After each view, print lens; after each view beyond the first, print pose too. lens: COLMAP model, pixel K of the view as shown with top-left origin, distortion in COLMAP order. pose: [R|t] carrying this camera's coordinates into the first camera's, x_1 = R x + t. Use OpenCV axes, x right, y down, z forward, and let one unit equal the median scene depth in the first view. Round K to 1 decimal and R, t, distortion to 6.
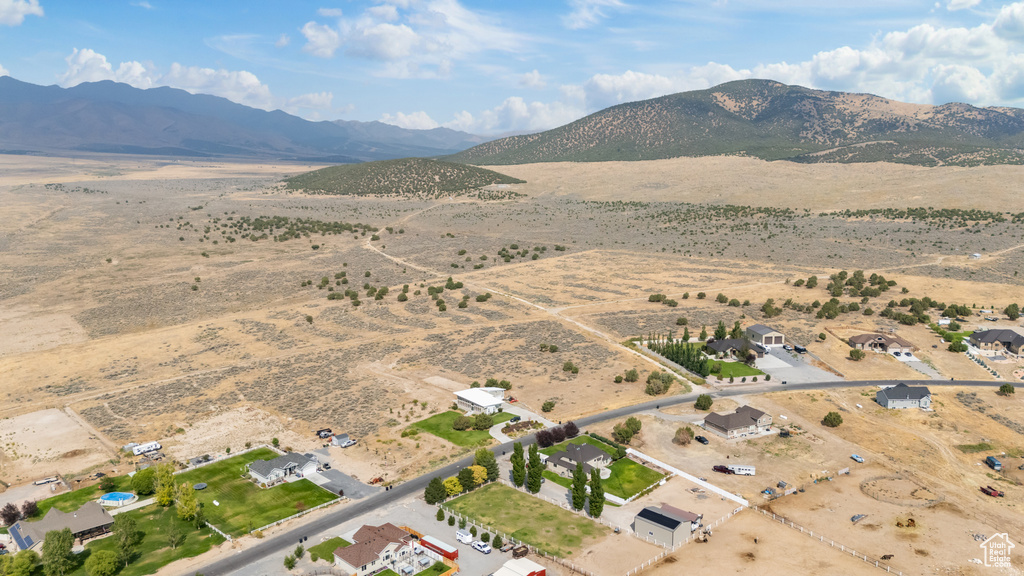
lens RADIAL K [[755.4, 0, 512.4], [0, 755.4, 291.8], [0, 0, 1]] dist [0.069809, -0.059708]
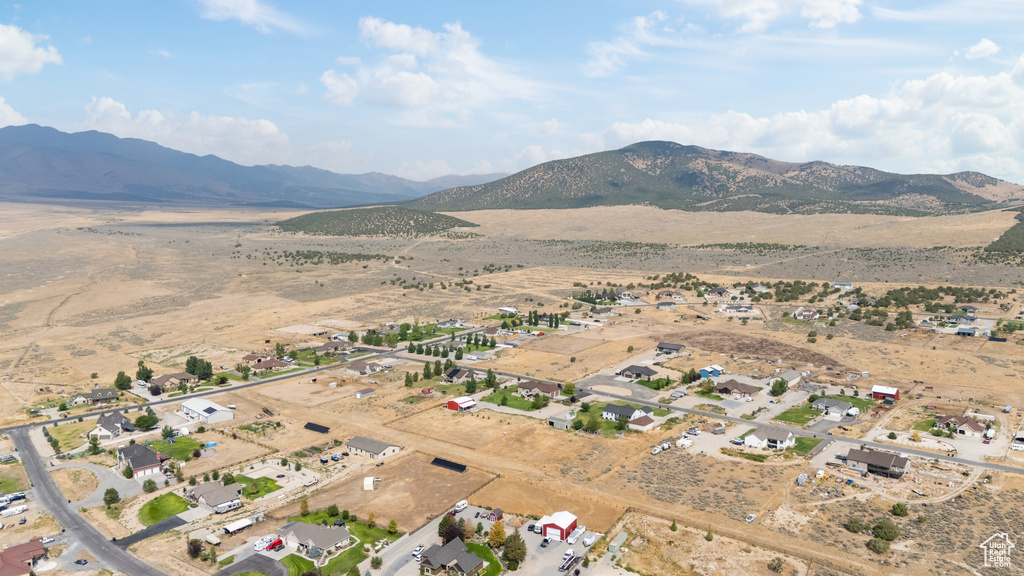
lens RADIAL K [[755.4, 0, 511.7], [0, 755.4, 289.6], [0, 0, 1]] dist [0.069809, -0.059708]
pose [[0.995671, -0.008298, 0.092575, -0.050080], [0.013764, 0.998189, -0.058560, 0.041579], [-0.091921, 0.059580, 0.993982, -0.290979]]
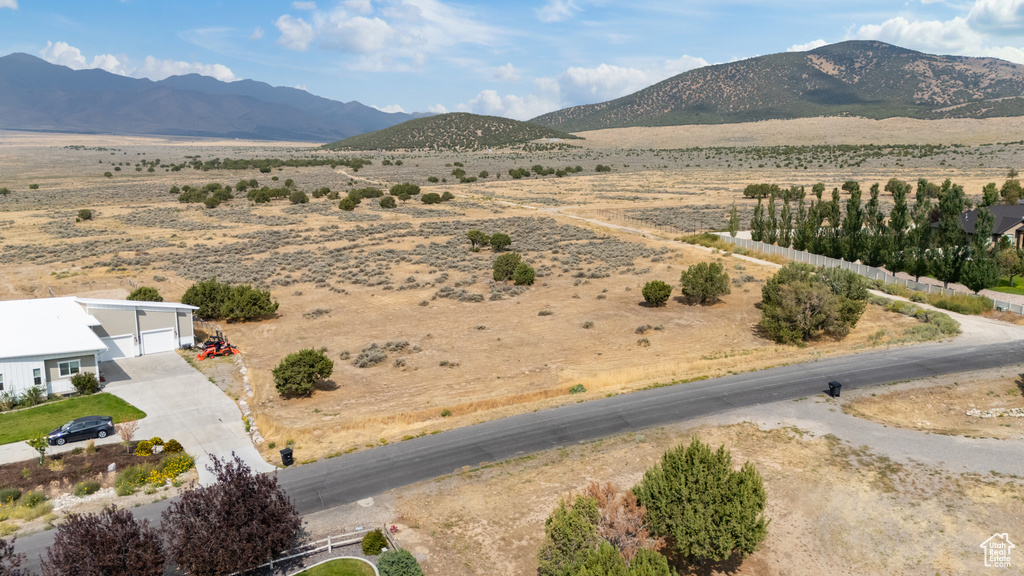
lens RADIAL K [[755.4, 0, 511.9], [0, 755.4, 292.8], [0, 0, 1]] dist [0.069809, -0.059708]
pose [[0.995106, 0.018222, -0.097117, 0.023384], [-0.017482, 0.999811, 0.008466, 0.023262], [0.097253, -0.006727, 0.995237, 0.146028]]
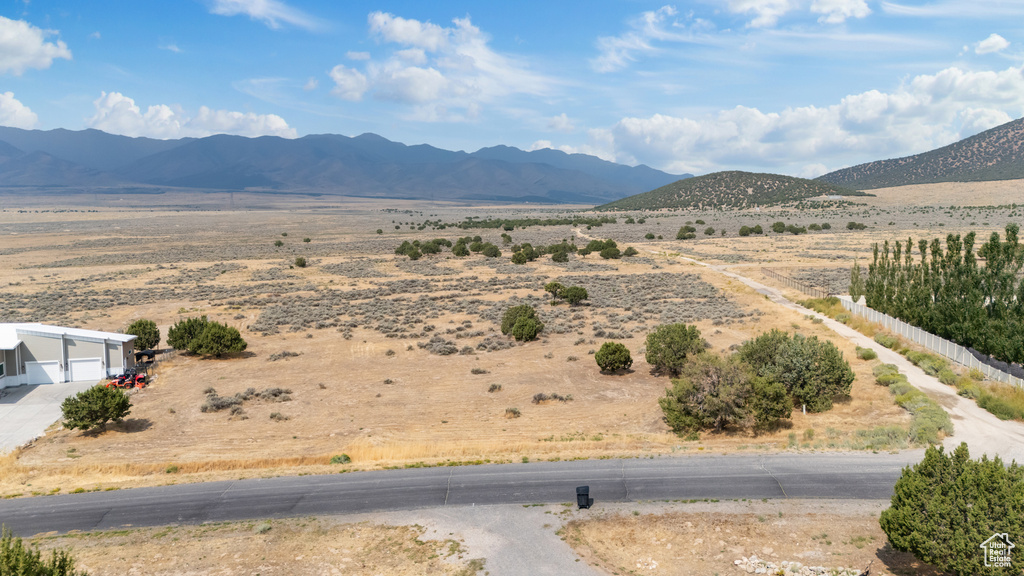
lens RADIAL K [[755.4, 0, 510.2], [0, 755.4, 284.2], [0, 0, 1]] dist [0.069809, -0.059708]
pose [[0.891228, 0.040770, -0.451720, 0.044235], [-0.077767, 0.994939, -0.063634, 0.022530], [0.446839, 0.091842, 0.889887, 0.159101]]
